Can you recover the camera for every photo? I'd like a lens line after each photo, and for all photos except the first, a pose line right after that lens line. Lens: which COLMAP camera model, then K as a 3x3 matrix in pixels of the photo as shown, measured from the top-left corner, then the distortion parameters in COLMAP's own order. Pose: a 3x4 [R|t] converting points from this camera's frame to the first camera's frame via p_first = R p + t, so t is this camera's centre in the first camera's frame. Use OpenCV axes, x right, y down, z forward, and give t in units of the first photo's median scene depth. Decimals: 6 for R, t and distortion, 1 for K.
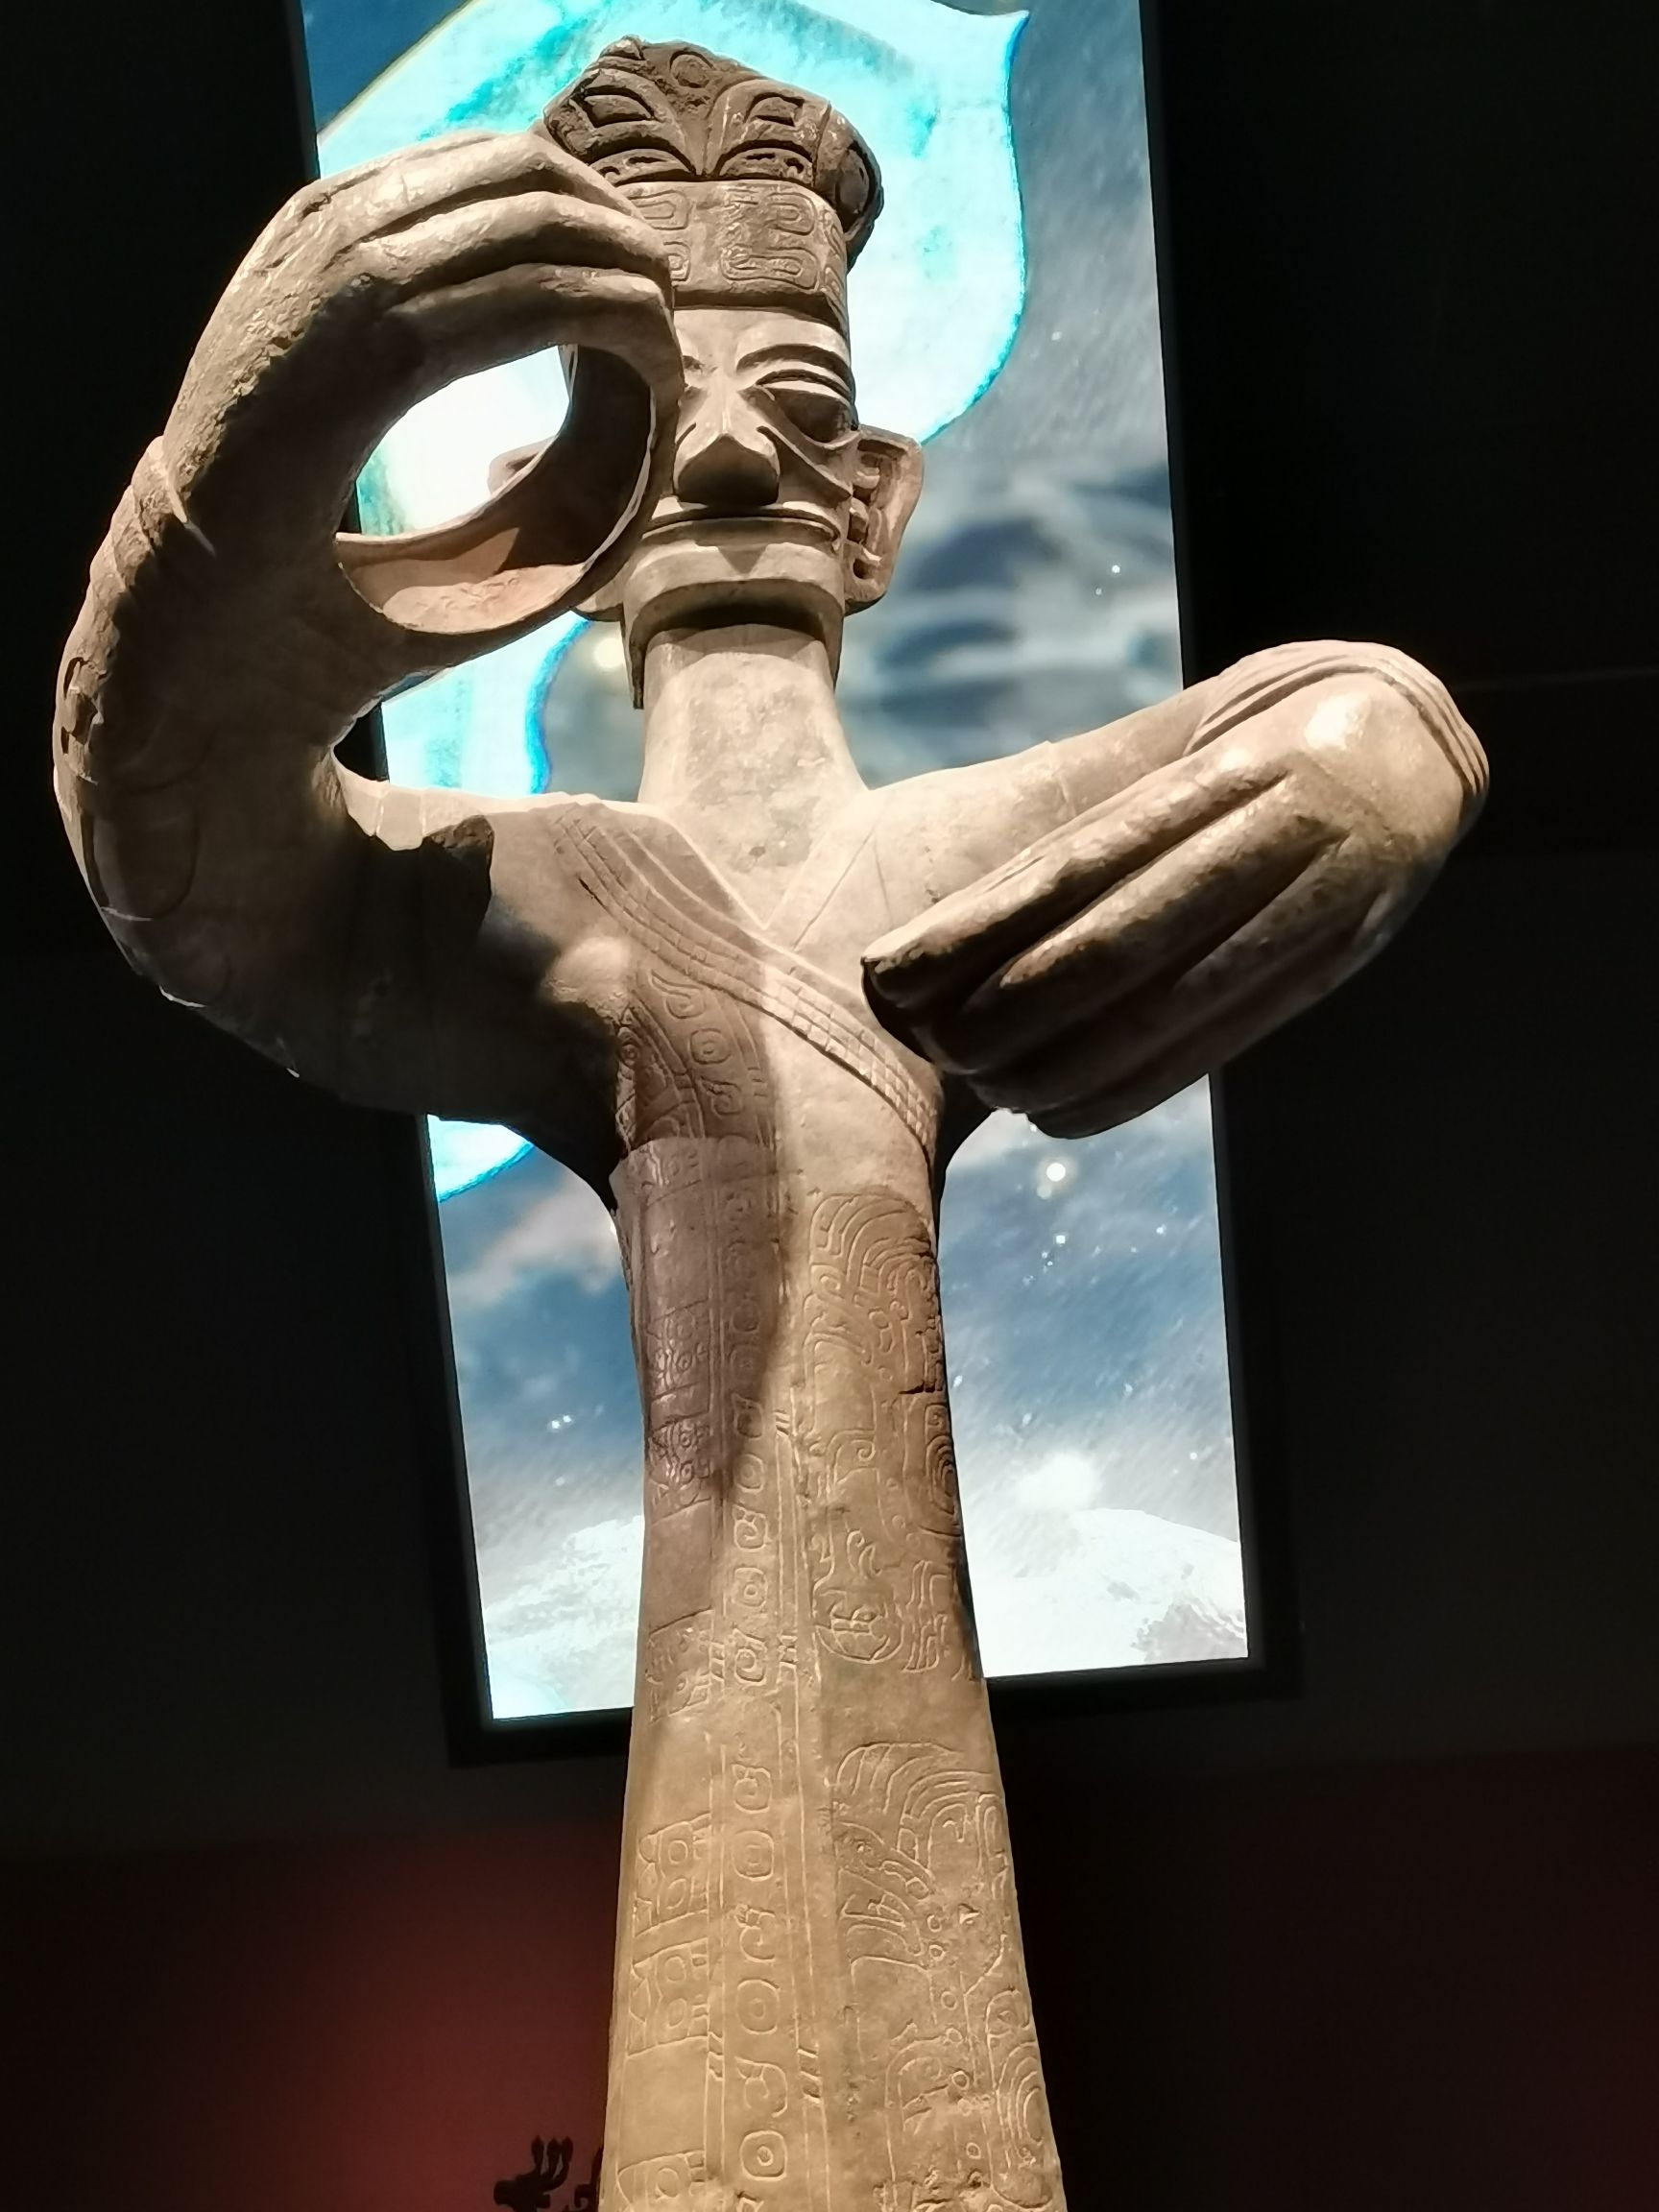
lens RADIAL K [[3169.9, 0, 829.8], [0, 3169.9, 1106.5], [0, 0, 1]] dist [0.023497, 0.000000]
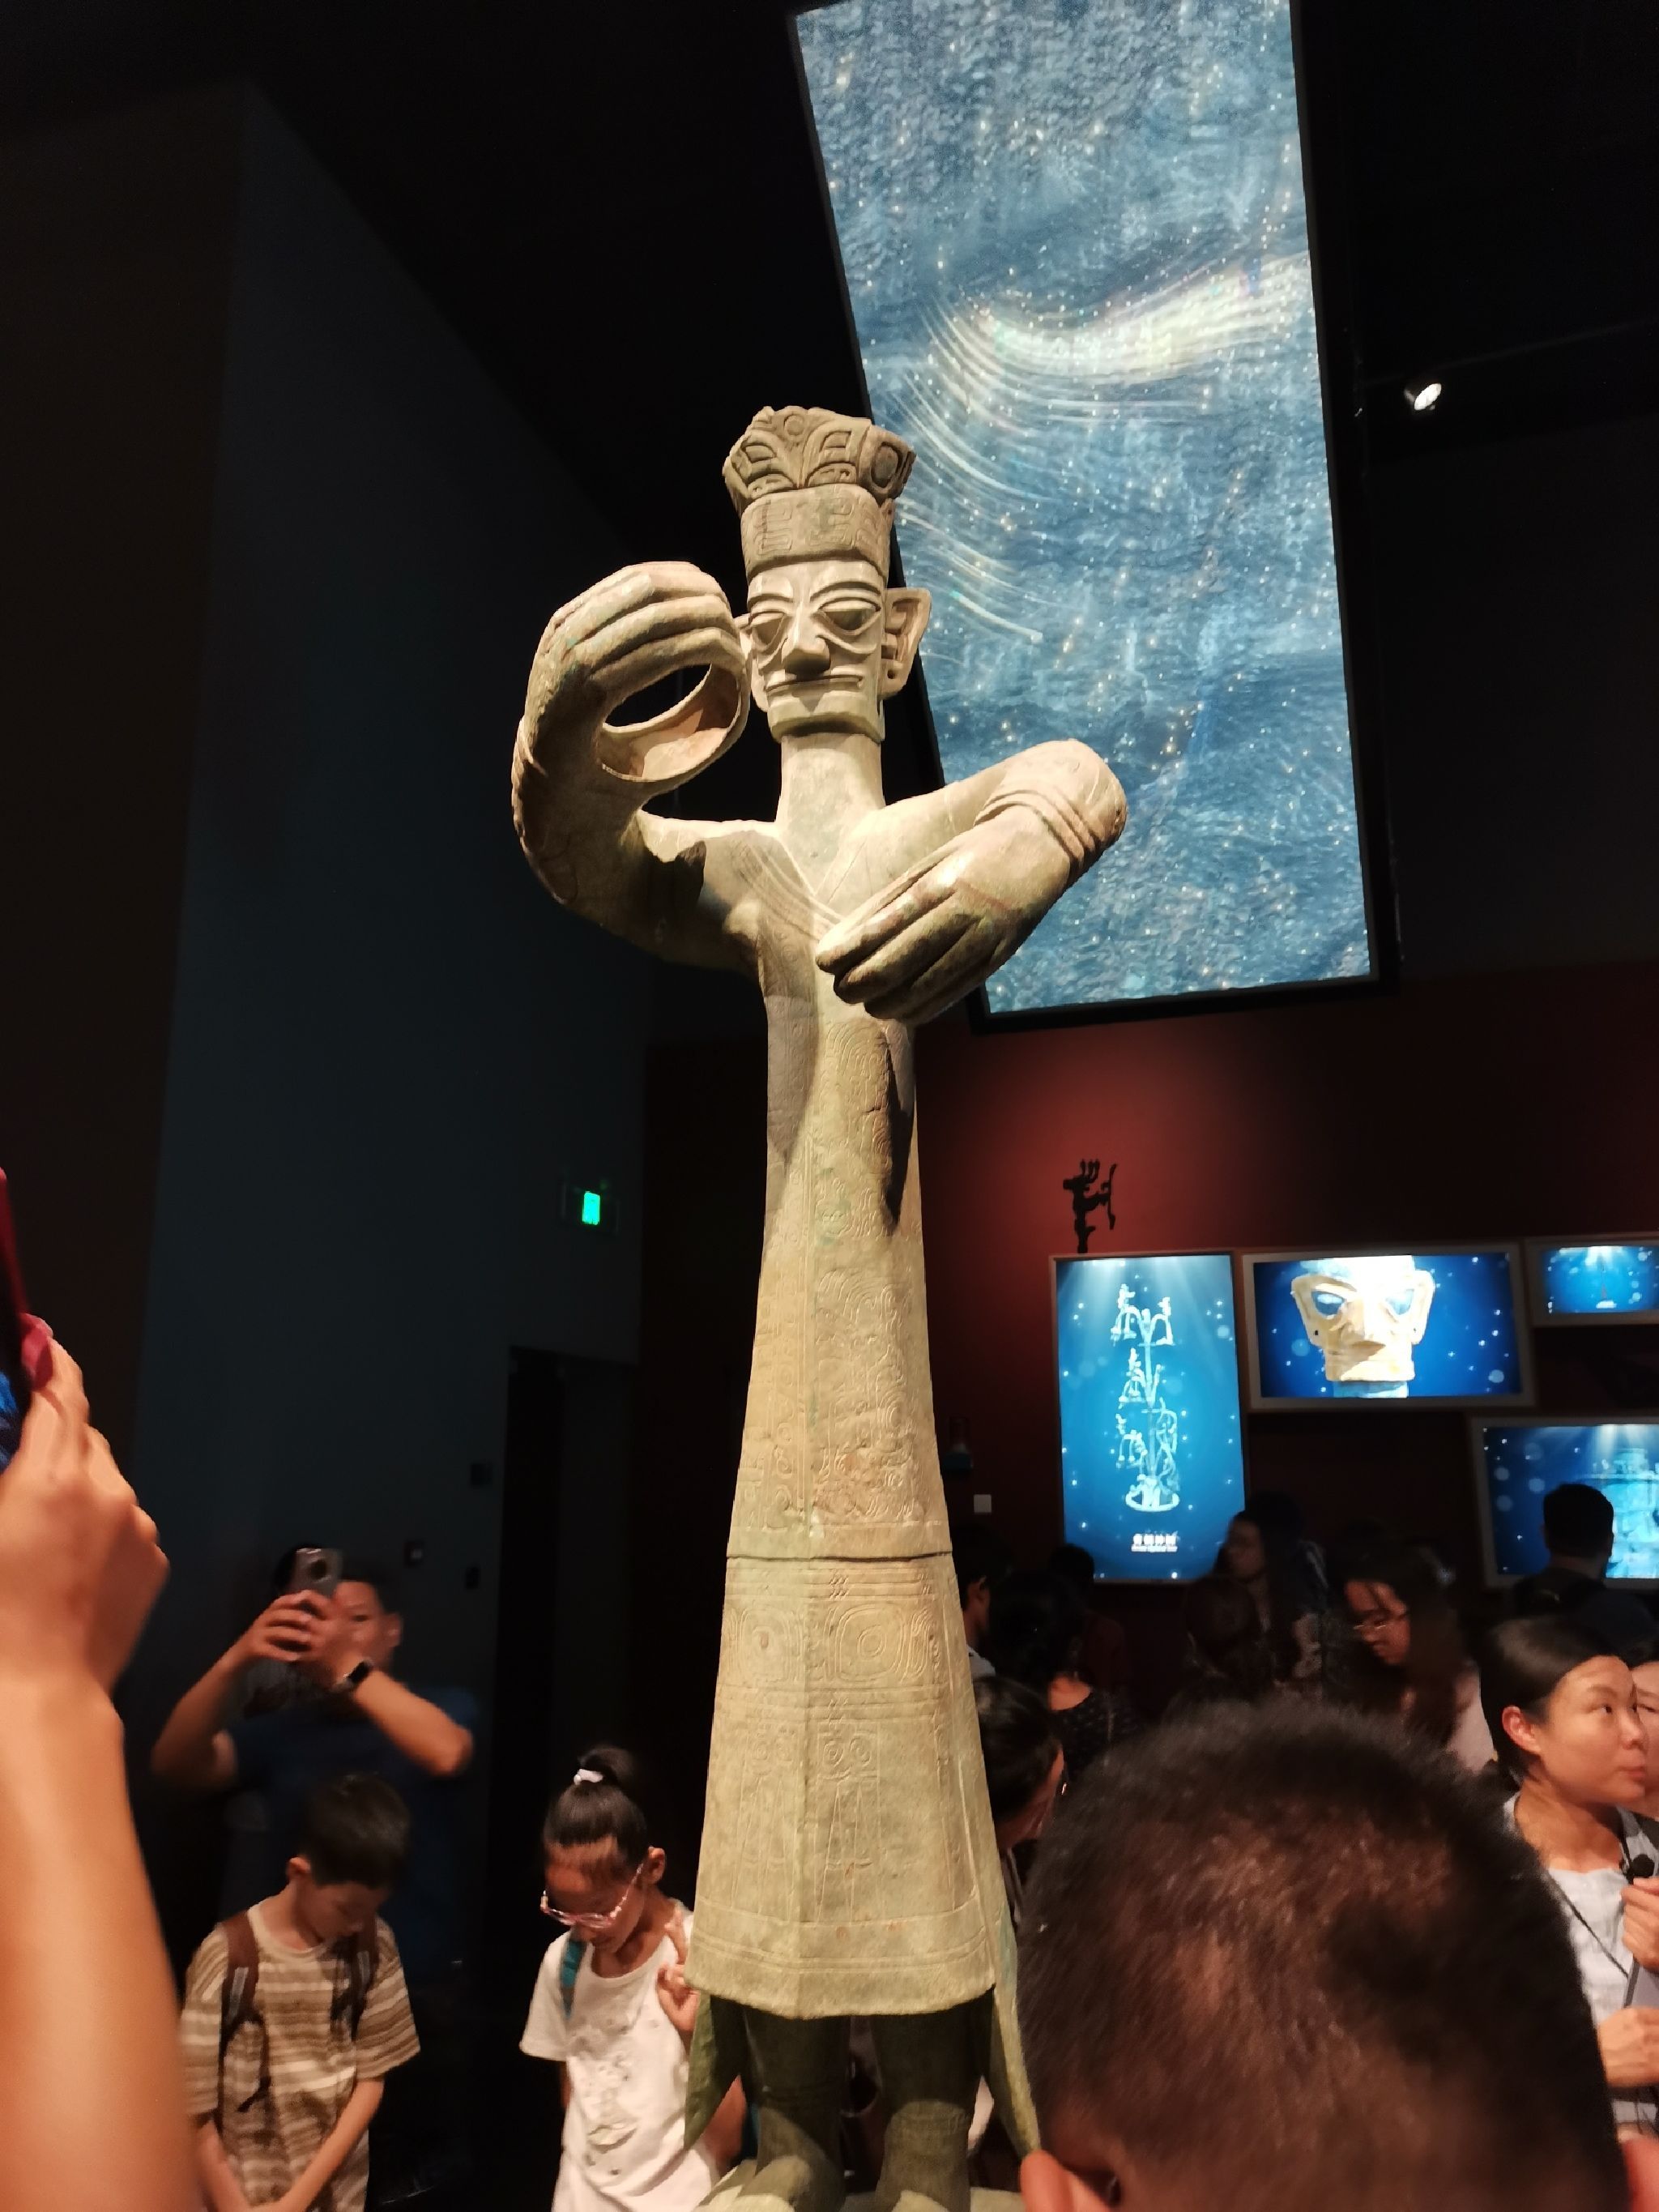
lens RADIAL K [[1672.2, 0, 829.4], [0, 1672.2, 1105.2], [0, 0, 1]] dist [0.011862, 0.003821]
pose [[0.957425, -0.007541, -0.288584, 0.336035], [0.097896, 0.948906, 0.299990, -0.273707], [0.271577, -0.315469, 0.909244, -0.131306]]
